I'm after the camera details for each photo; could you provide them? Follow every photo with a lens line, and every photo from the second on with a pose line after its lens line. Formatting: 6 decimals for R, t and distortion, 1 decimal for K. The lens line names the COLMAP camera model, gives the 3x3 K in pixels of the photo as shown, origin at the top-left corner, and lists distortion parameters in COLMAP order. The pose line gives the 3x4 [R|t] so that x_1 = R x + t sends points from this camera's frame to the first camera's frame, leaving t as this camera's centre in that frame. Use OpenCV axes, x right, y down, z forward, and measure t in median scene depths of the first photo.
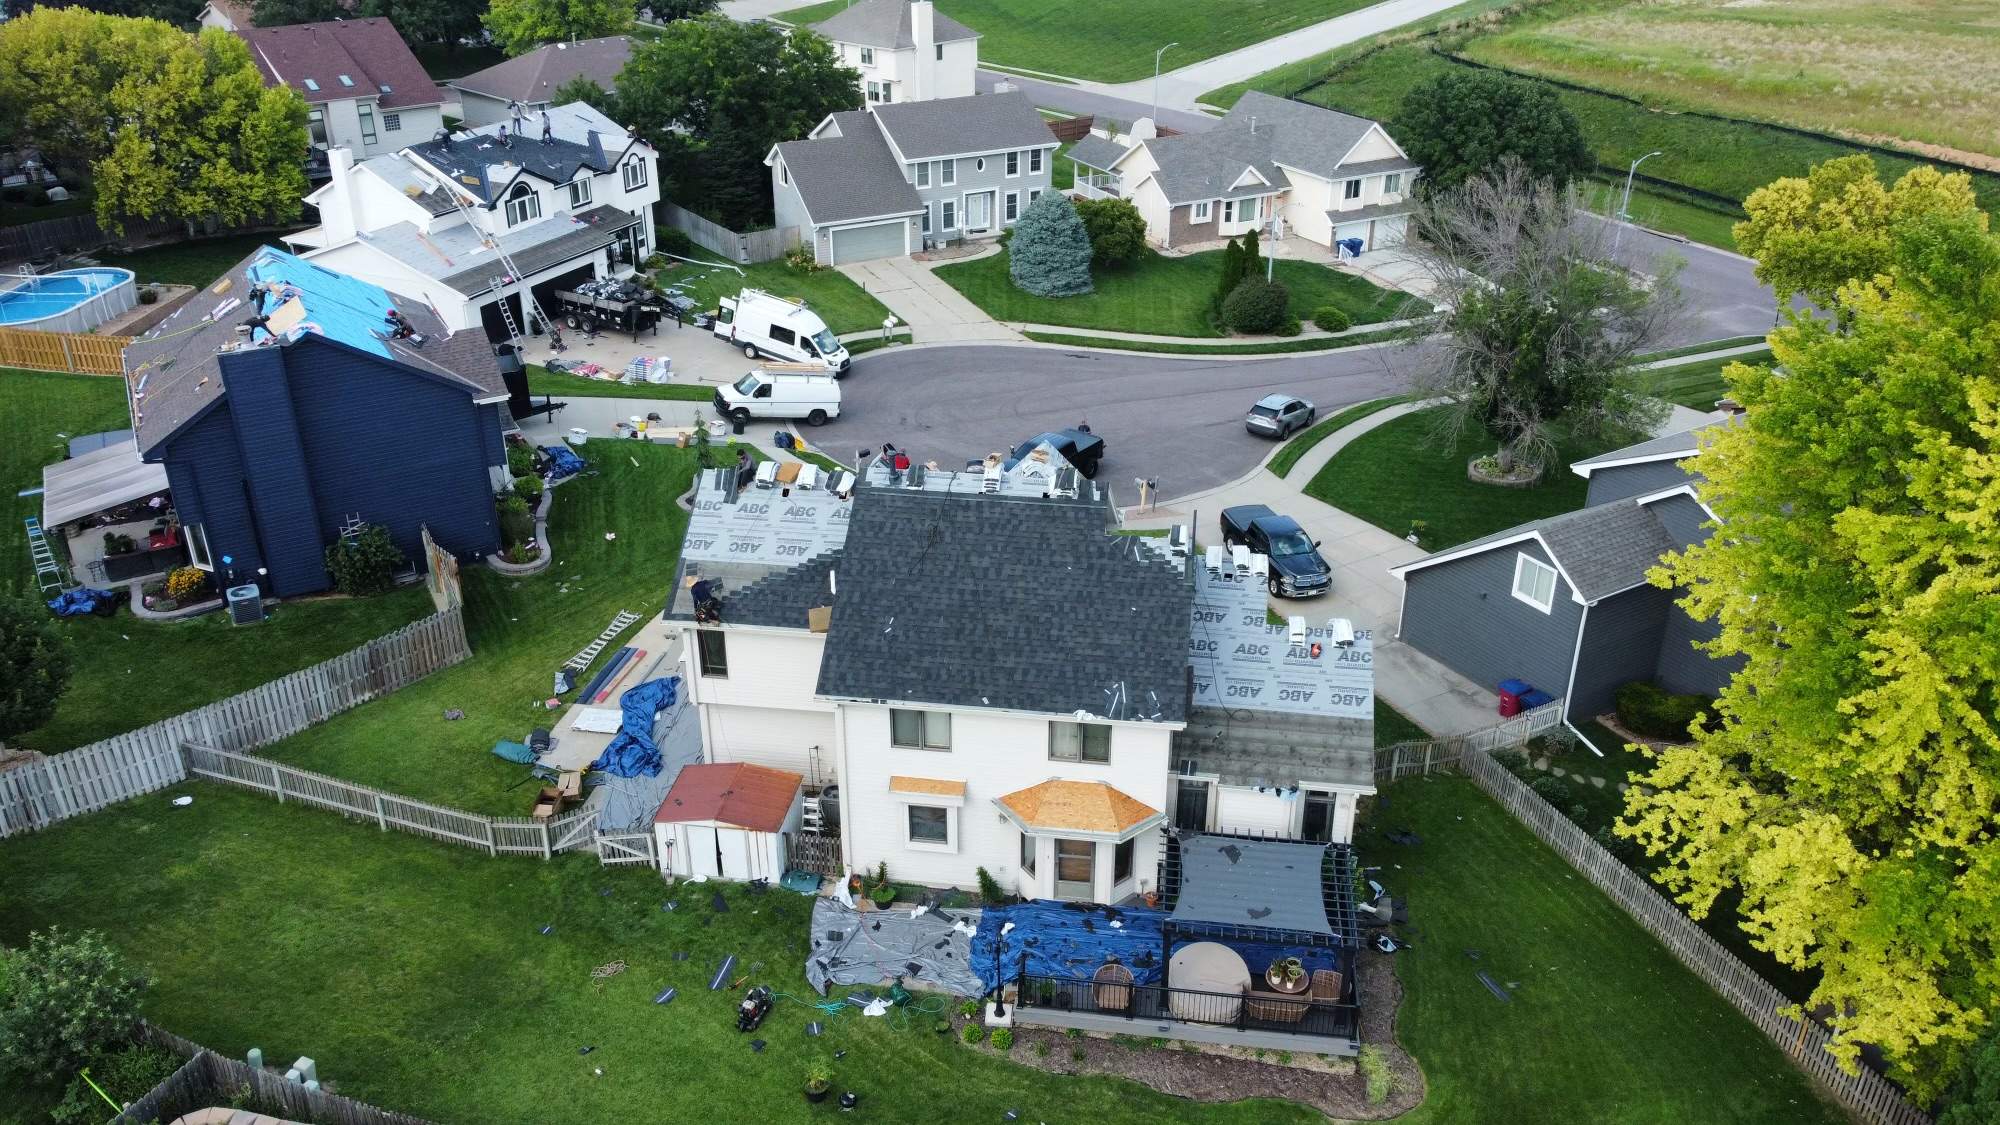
lens RADIAL K [[1526.8, 0, 996.9], [0, 1526.8, 546.9], [0, 0, 1]] dist [-0.007271, 0.003350]
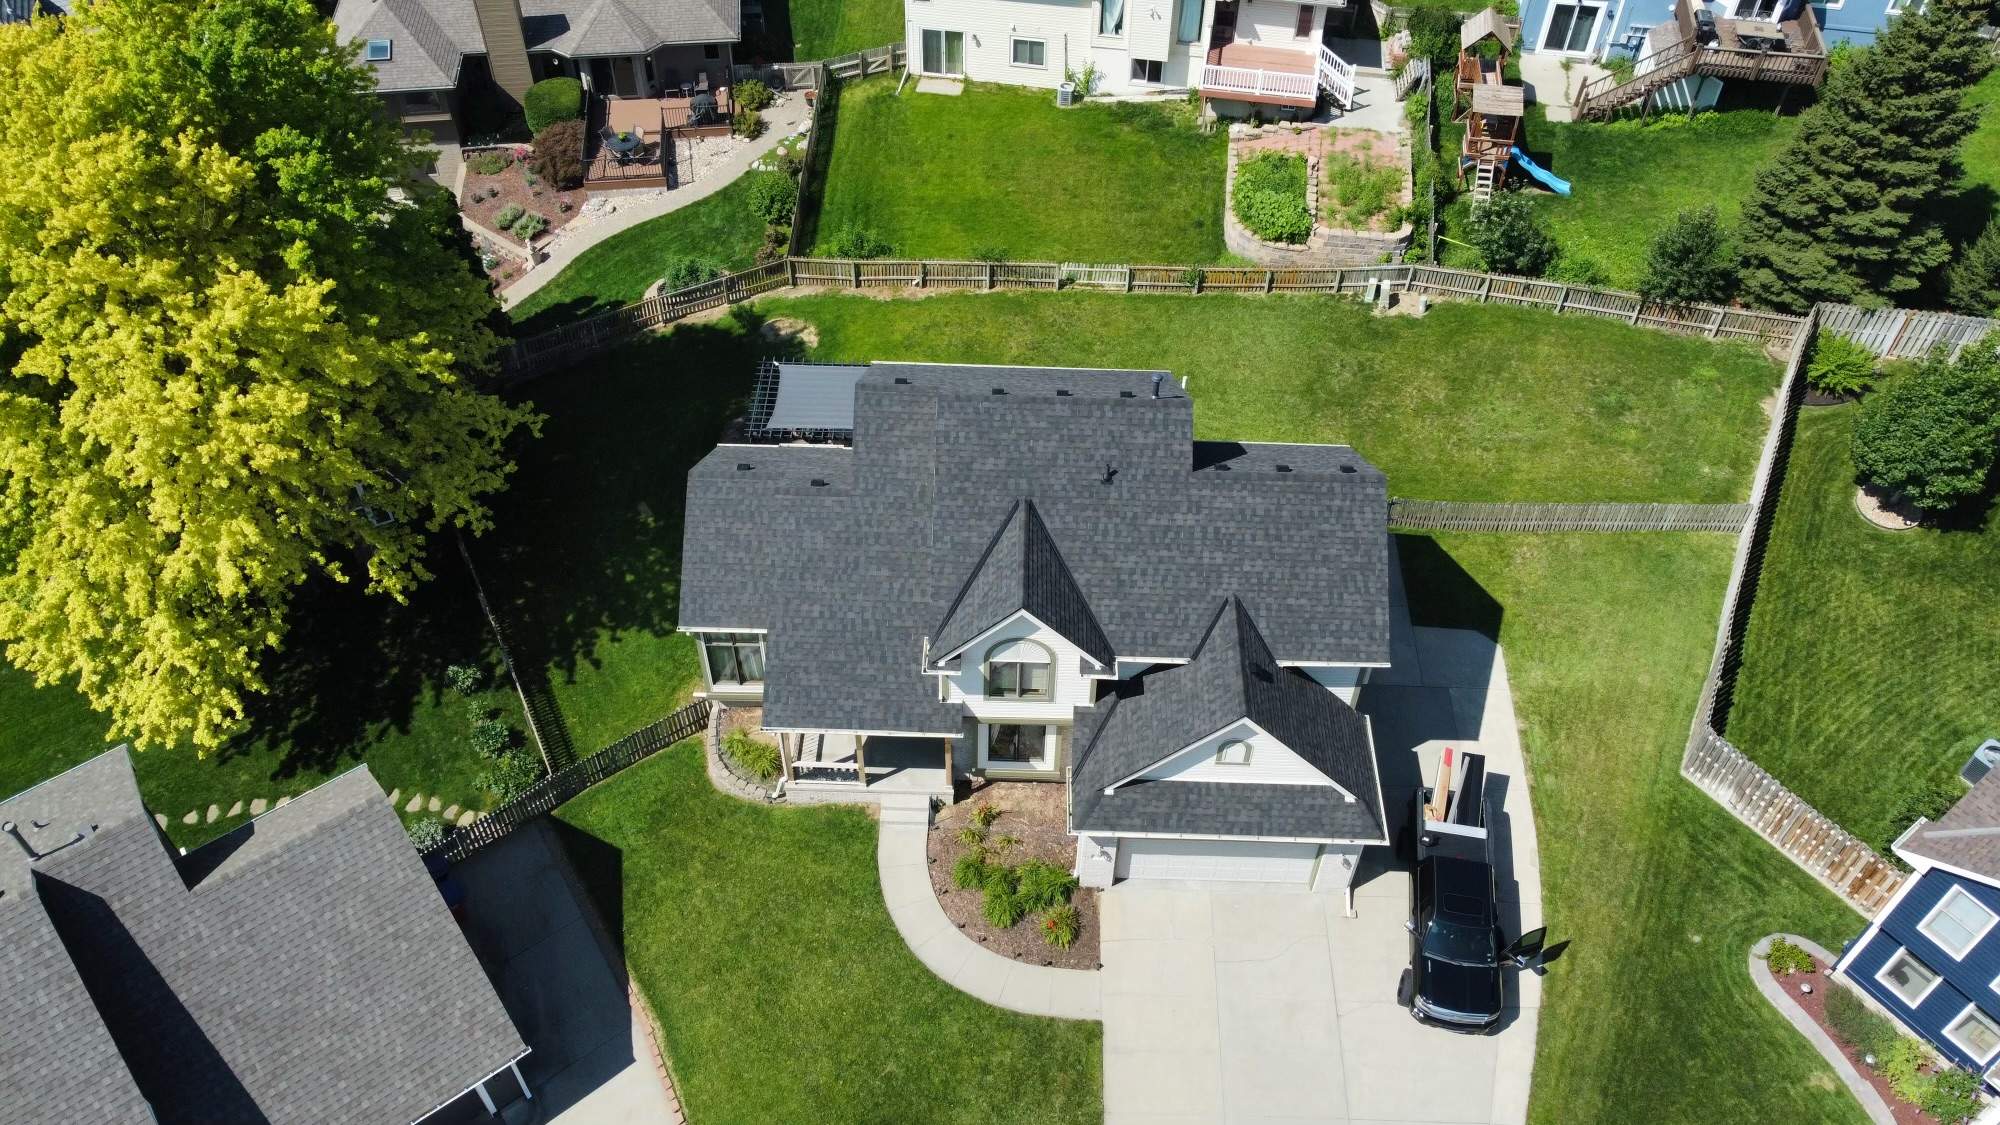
lens RADIAL K [[1526.8, 0, 996.9], [0, 1526.8, 546.9], [0, 0, 1]] dist [-0.007271, 0.003350]
pose [[-0.993129, 0.079917, -0.085488, 0.126313], [-0.058671, 0.292045, 0.954603, -0.955075], [0.101255, 0.953060, -0.285349, 1.364383]]
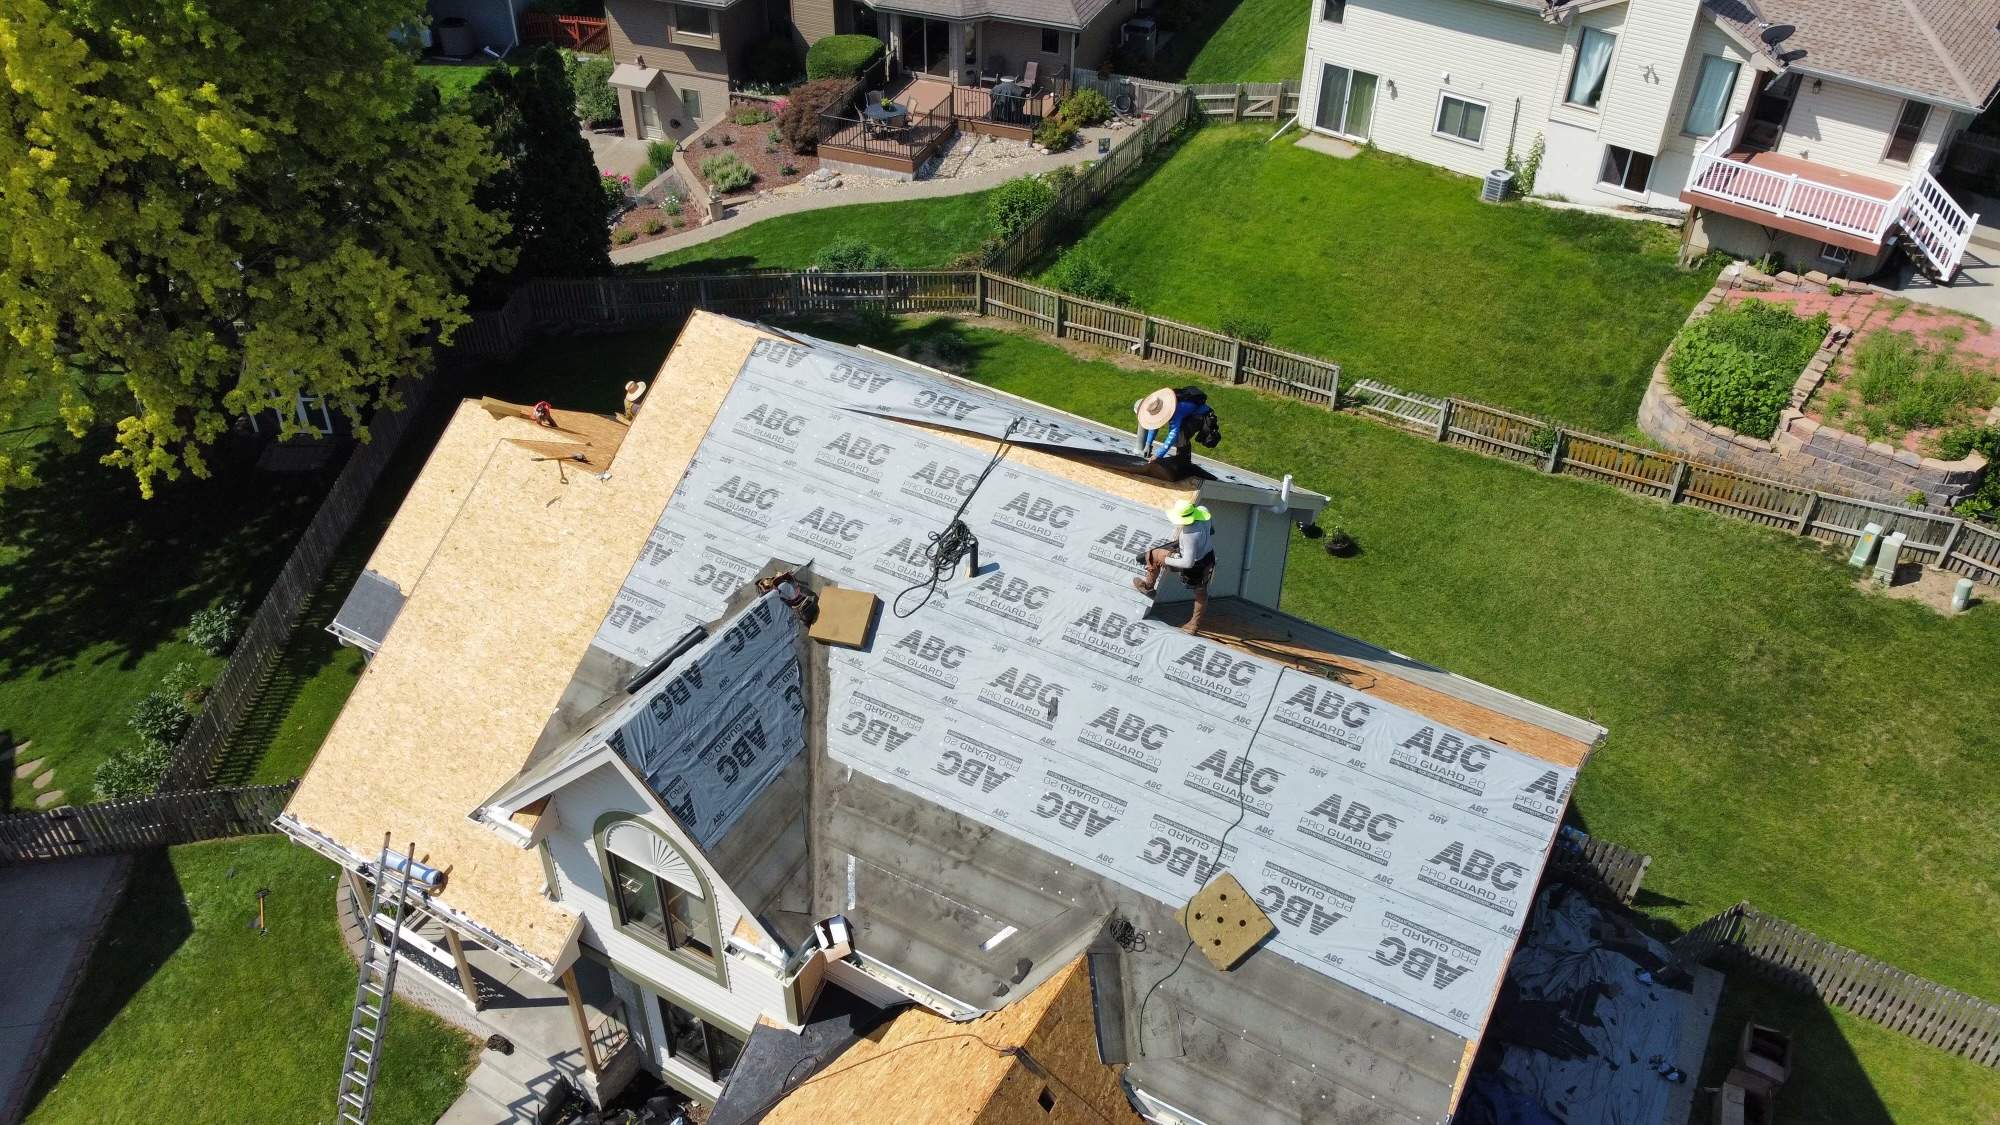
lens RADIAL K [[1523.1, 0, 996.0], [0, 1523.1, 549.1], [0, 0, 1]] dist [-0.006571, 0.001638]
pose [[-0.927950, -0.232666, 0.291162, -0.168623], [0.159264, 0.458755, 0.874173, -0.445597], [-0.336963, 0.857561, -0.388646, 1.220776]]
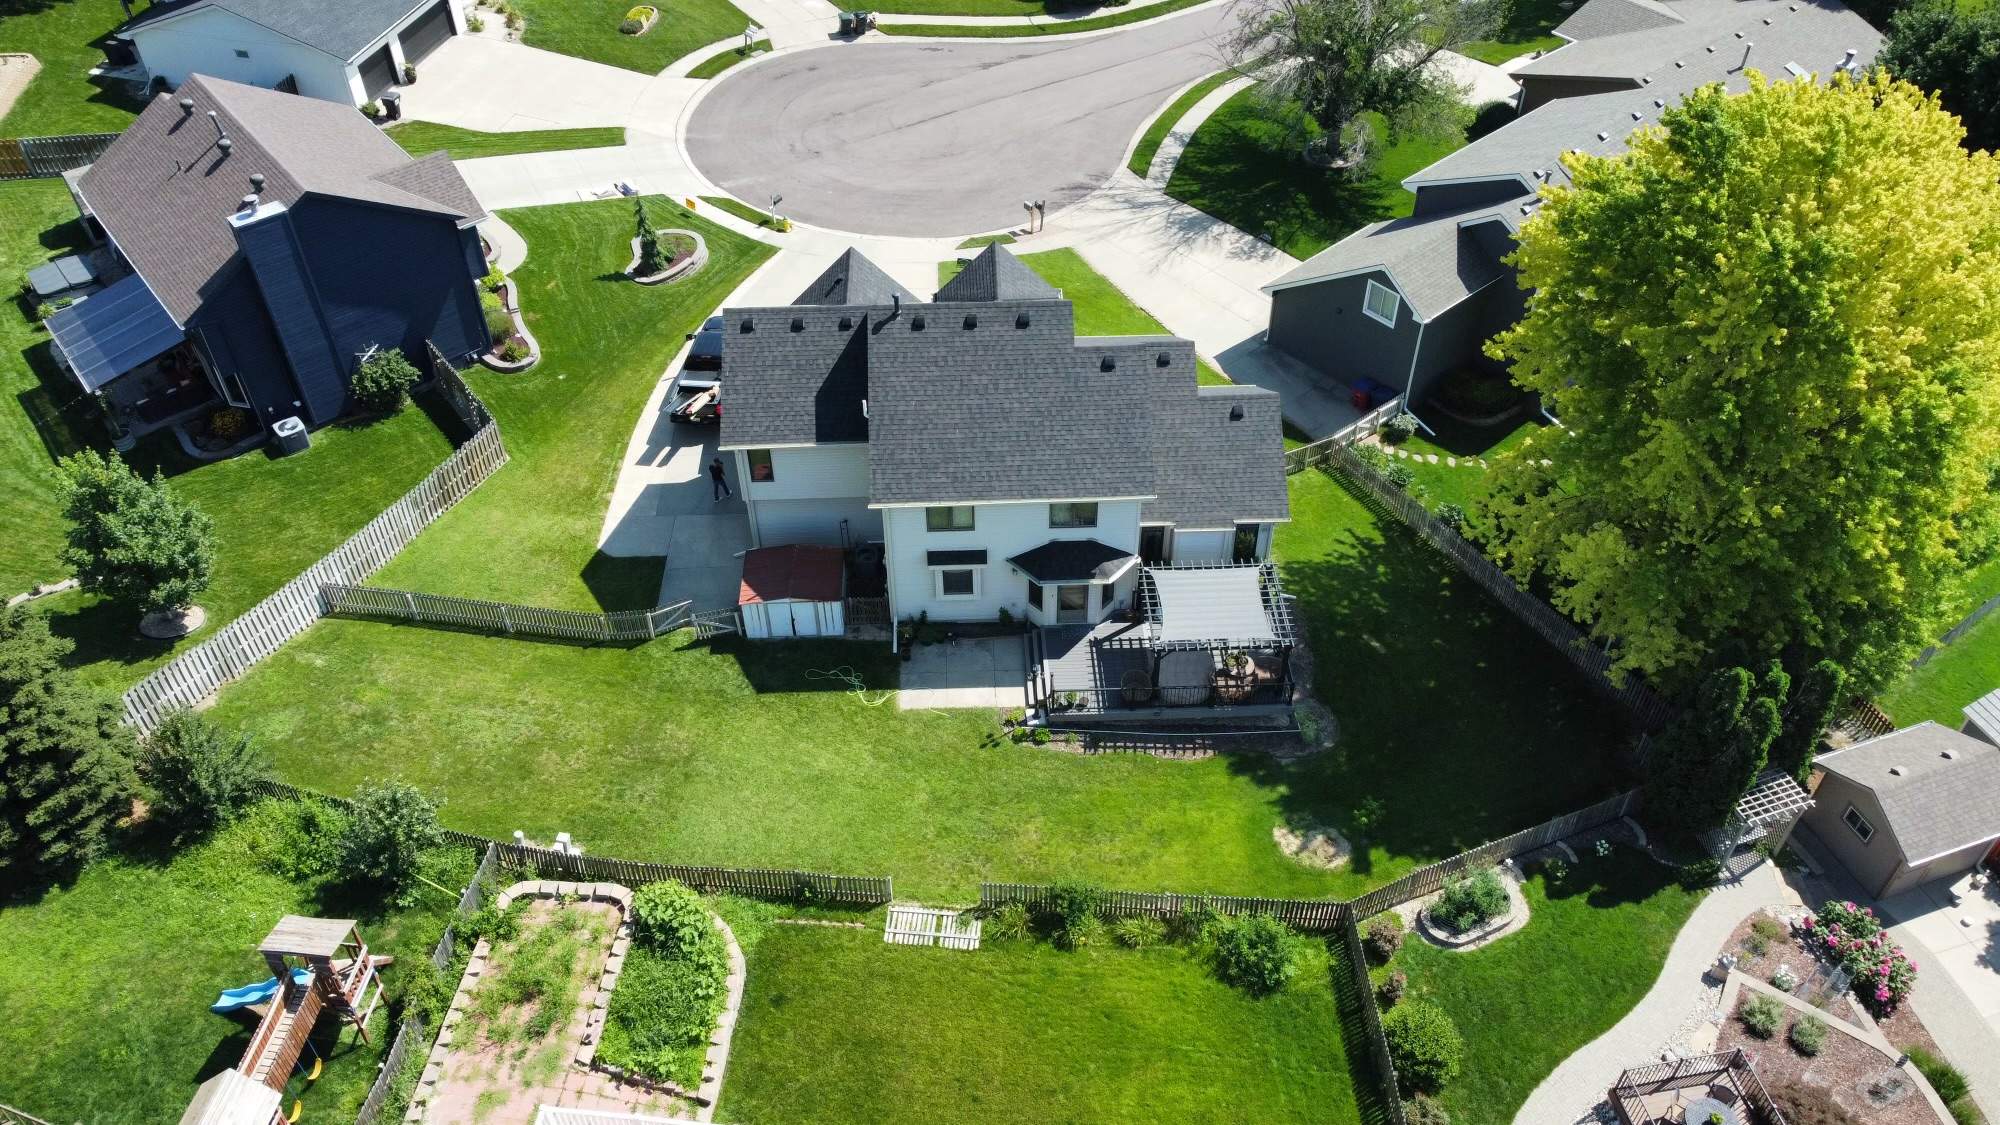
lens RADIAL K [[1526.8, 0, 996.9], [0, 1526.8, 546.9], [0, 0, 1]] dist [-0.007271, 0.003350]
pose [[0.984478, -0.124489, 0.123714, -0.163858], [0.084055, 0.953230, 0.290321, -0.214826], [-0.154070, -0.275416, 0.948899, -0.224796]]
